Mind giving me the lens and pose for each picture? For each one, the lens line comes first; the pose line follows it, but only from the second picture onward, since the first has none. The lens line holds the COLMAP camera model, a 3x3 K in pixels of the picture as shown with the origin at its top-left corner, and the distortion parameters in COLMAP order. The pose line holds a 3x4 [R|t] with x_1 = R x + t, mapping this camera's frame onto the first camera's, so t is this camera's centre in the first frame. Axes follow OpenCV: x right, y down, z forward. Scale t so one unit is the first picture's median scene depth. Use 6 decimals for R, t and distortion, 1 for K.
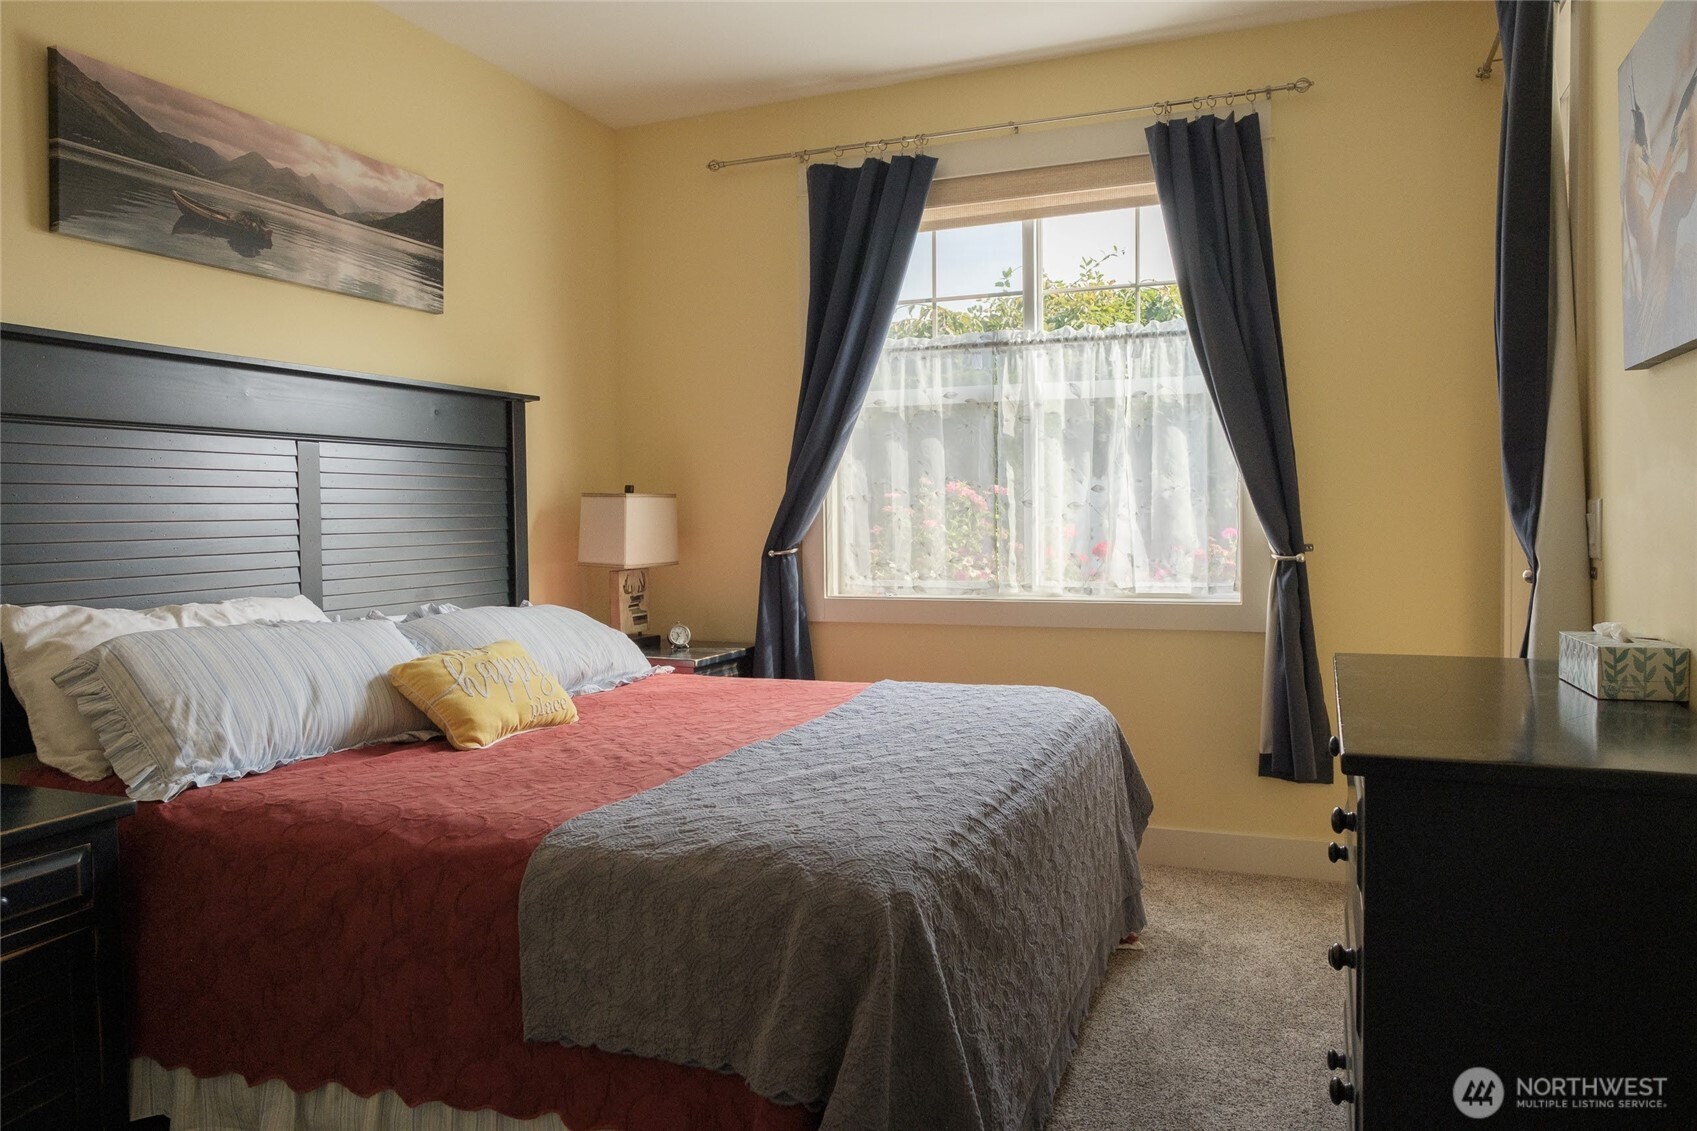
lens RADIAL K [[1167.9, 0, 848.5], [0, 1167.9, 565.5], [0, 0, 1]] dist [-0.011090, -0.001672]
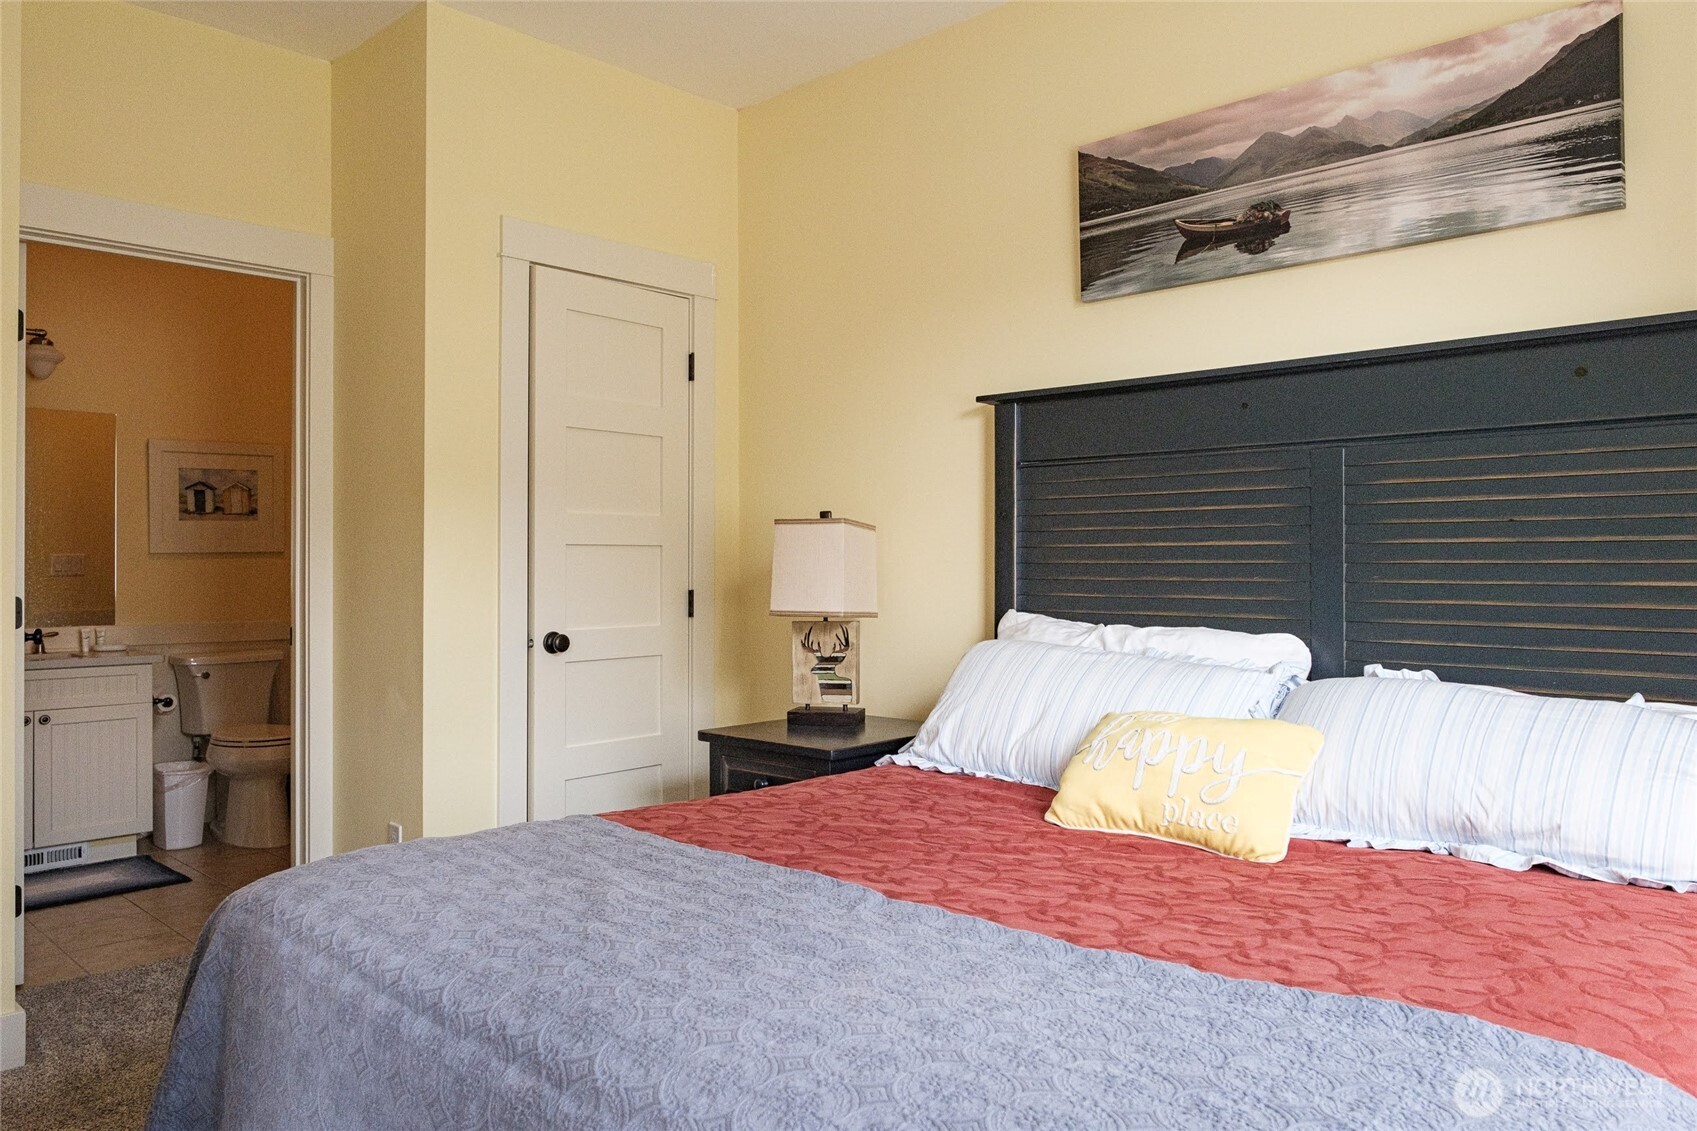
lens RADIAL K [[1167.9, 0, 848.5], [0, 1167.9, 565.5], [0, 0, 1]] dist [-0.011090, -0.001672]
pose [[-0.368367, 0.054293, -0.928094, 0.459387], [-0.010669, 0.997981, 0.062615, -0.072678], [0.929619, 0.032967, -0.367044, 1.027513]]
